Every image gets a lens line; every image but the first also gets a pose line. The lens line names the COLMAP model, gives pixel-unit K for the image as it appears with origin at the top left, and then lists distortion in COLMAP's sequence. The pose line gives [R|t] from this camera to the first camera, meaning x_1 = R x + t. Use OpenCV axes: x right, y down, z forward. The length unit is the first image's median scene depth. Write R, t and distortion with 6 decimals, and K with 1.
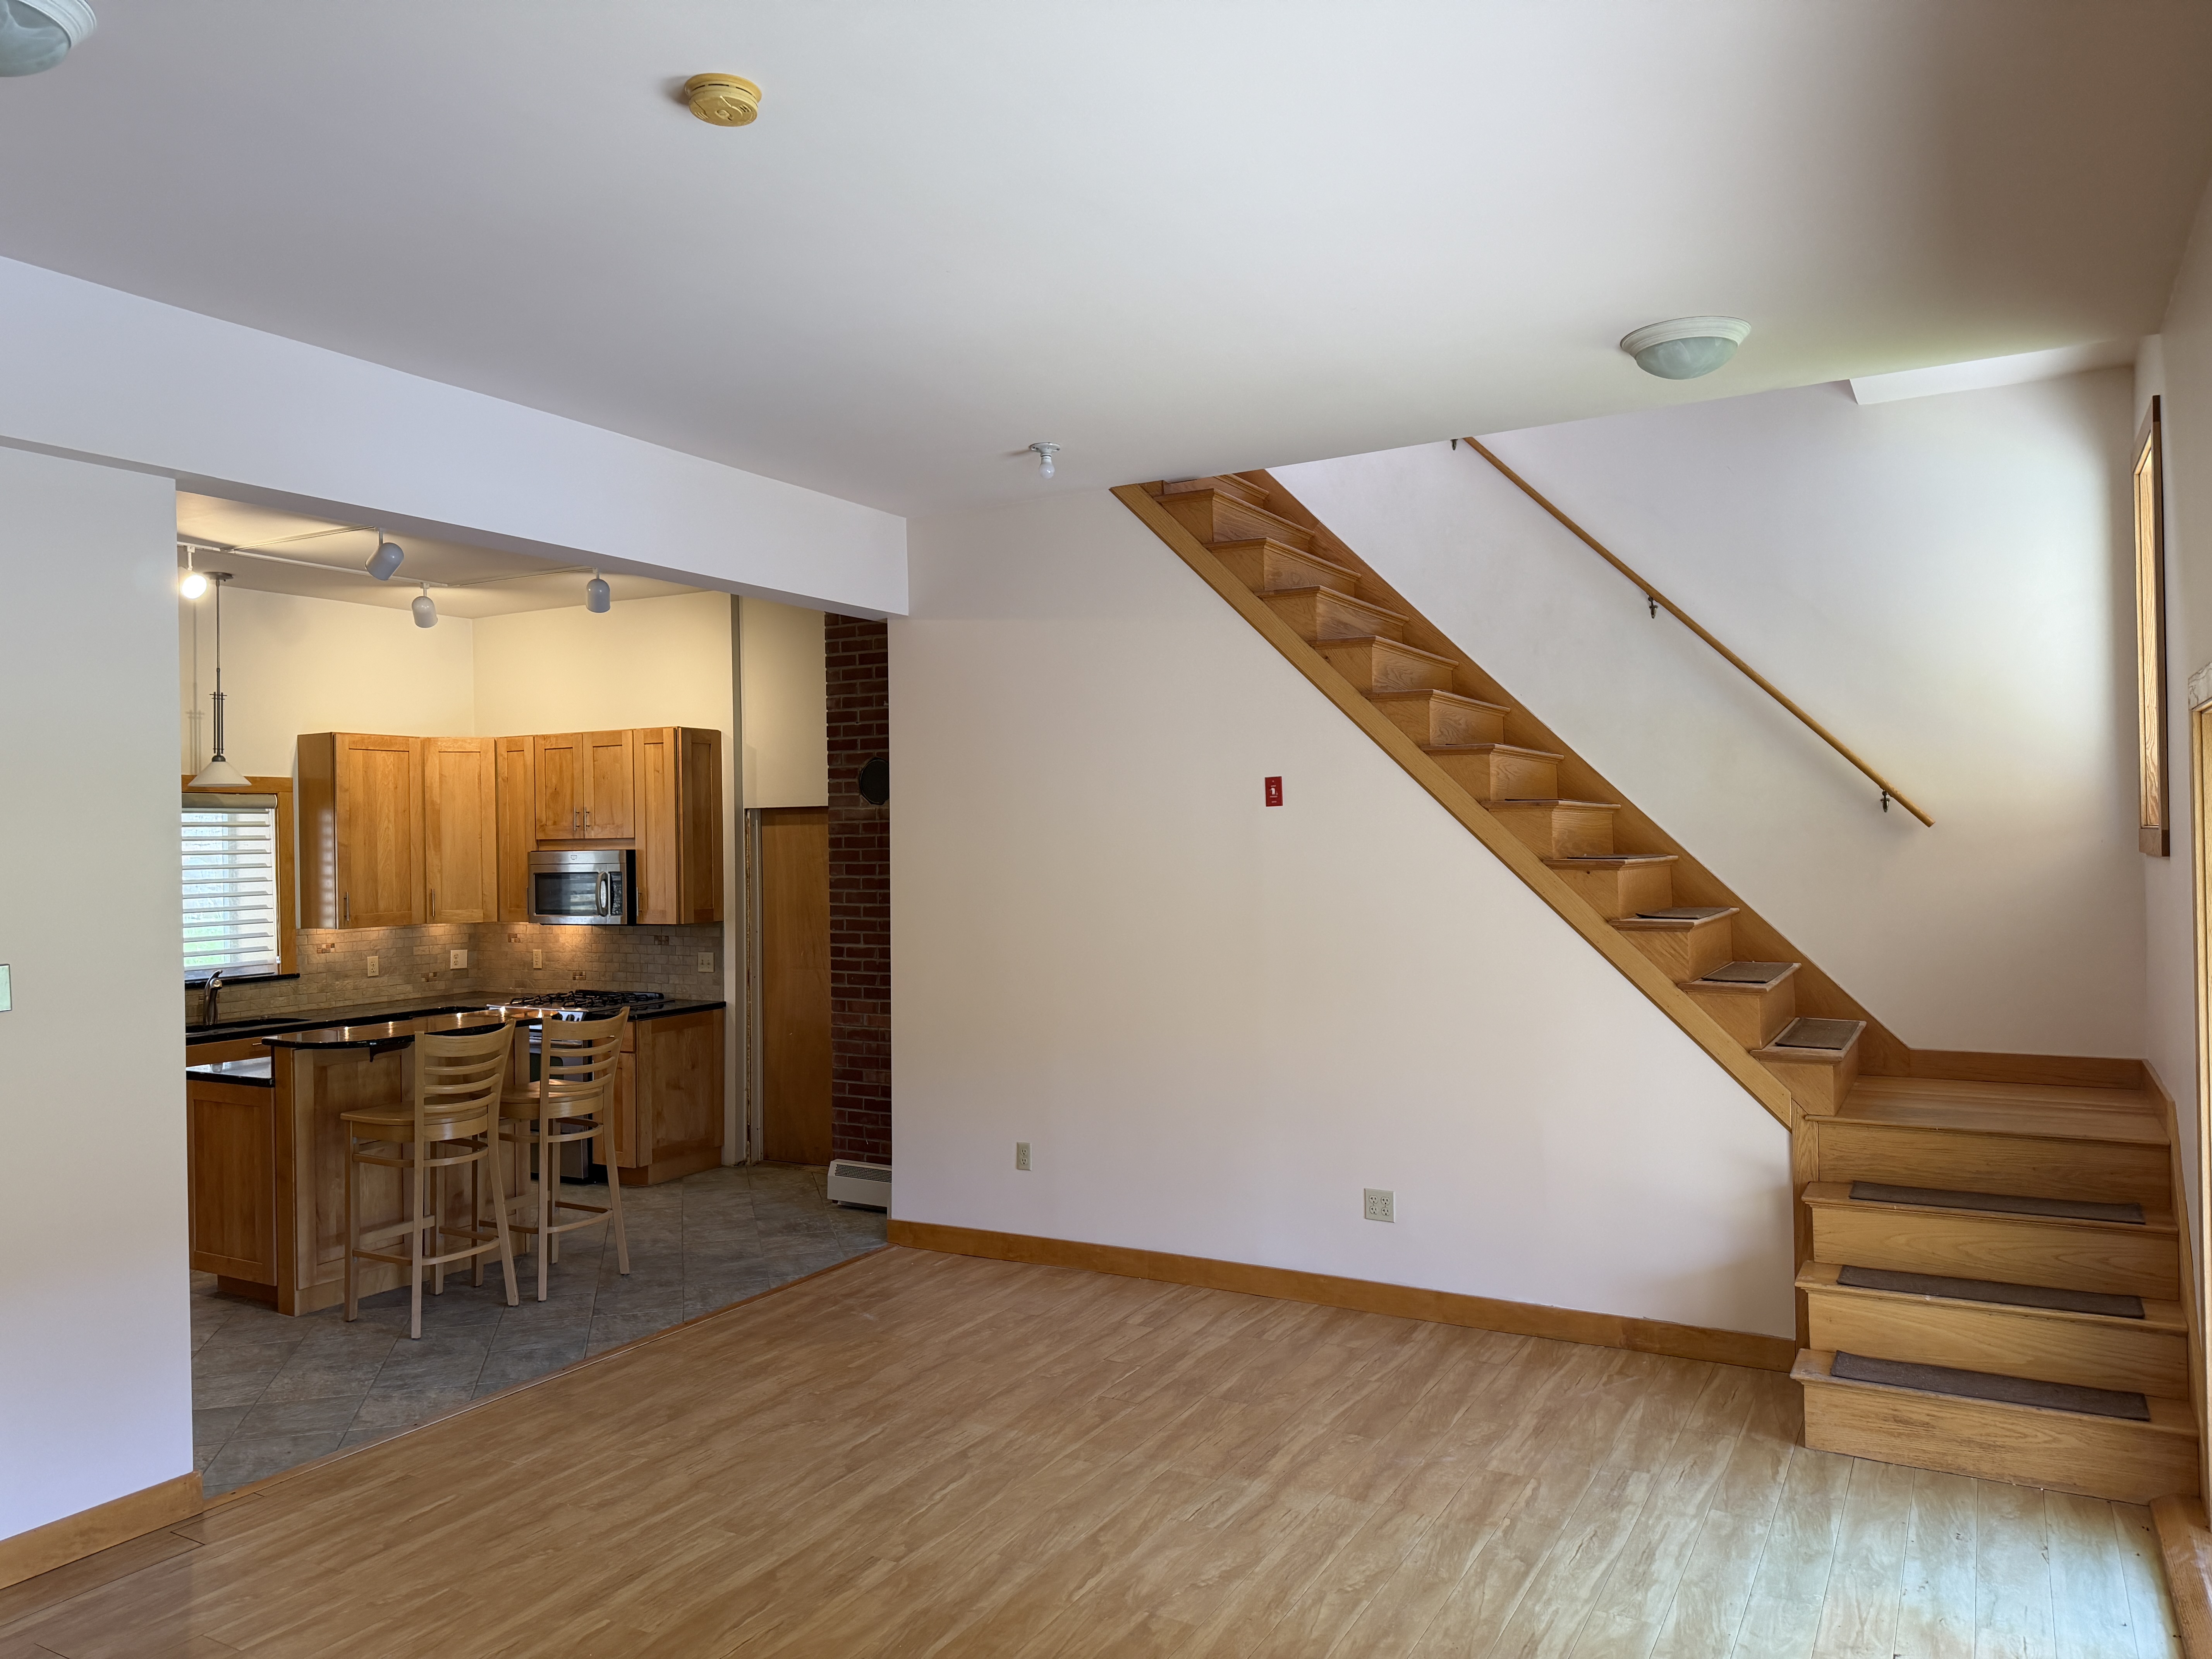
lens RADIAL K [[1548.2, 0, 1106.0], [0, 1548.2, 829.5], [0, 0, 1]] dist [0.000285, 0.000325]
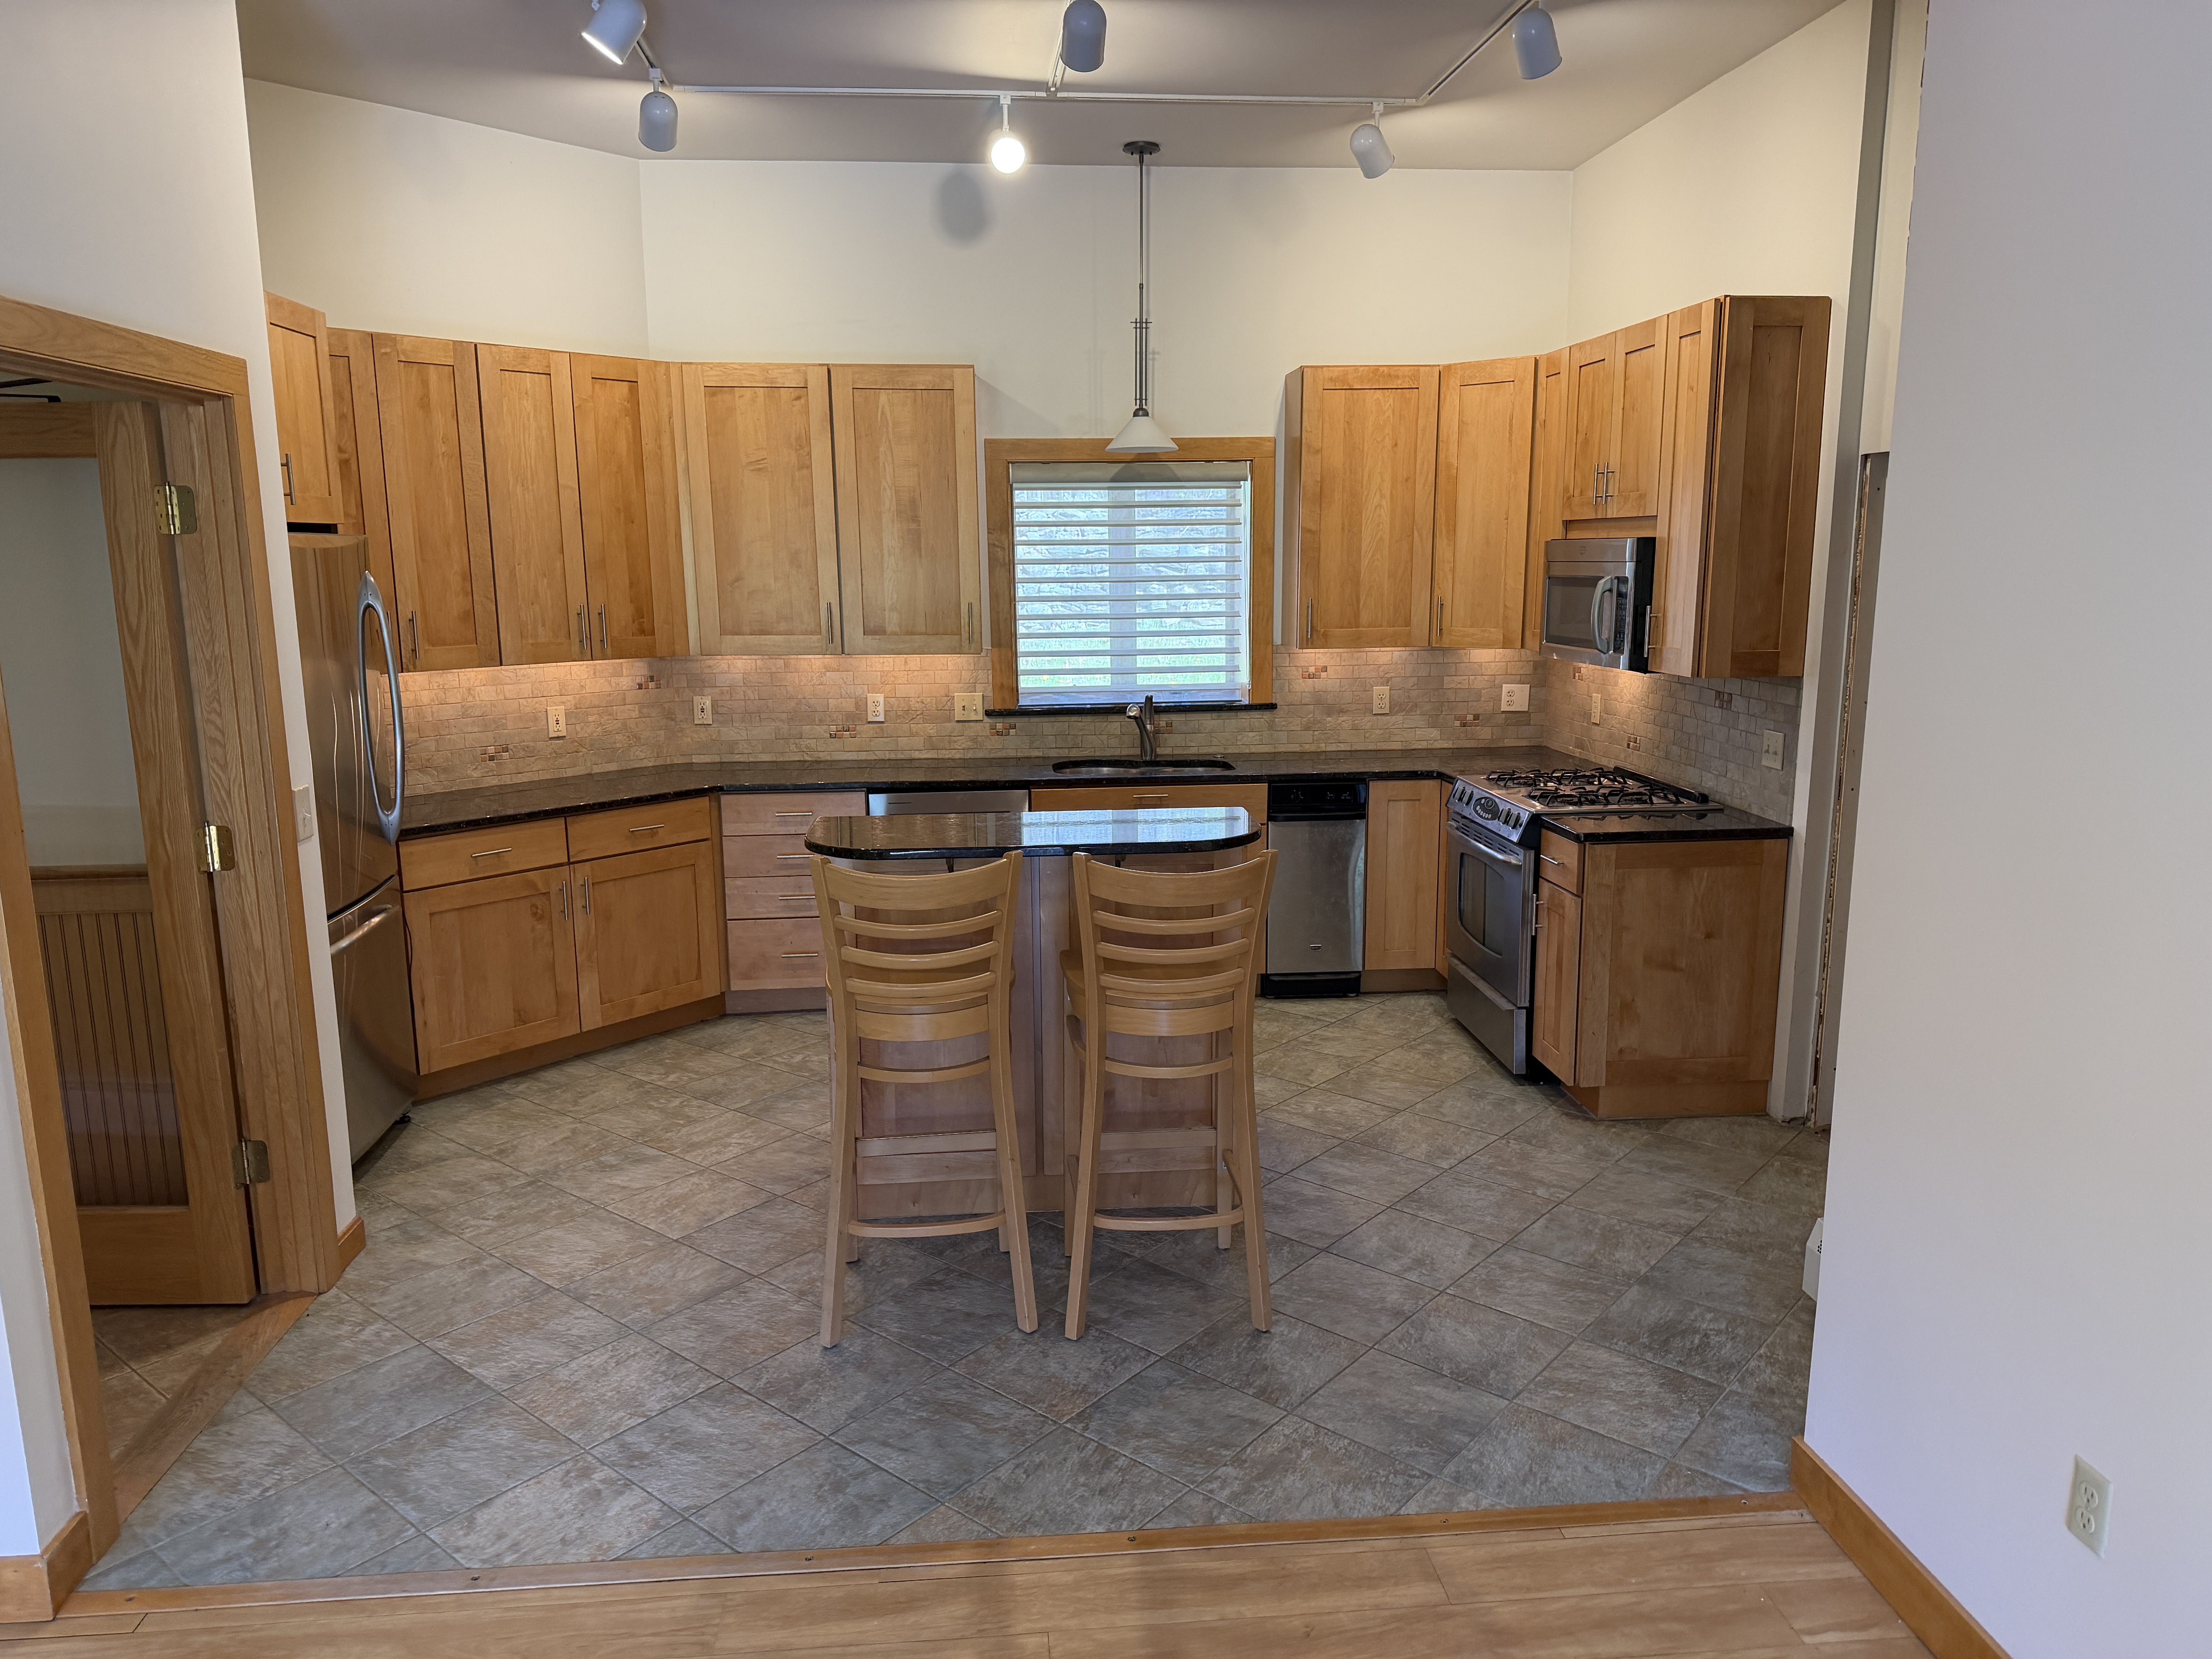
lens RADIAL K [[1546.5, 0, 1106.0], [0, 1546.5, 829.5], [0, 0, 1]] dist [0.162688, -0.237976]
pose [[0.572311, 0.157094, -0.804849, 0.058038], [0.005515, 0.980719, 0.195343, 0.003910], [0.820018, -0.116236, 0.560410, 0.498849]]
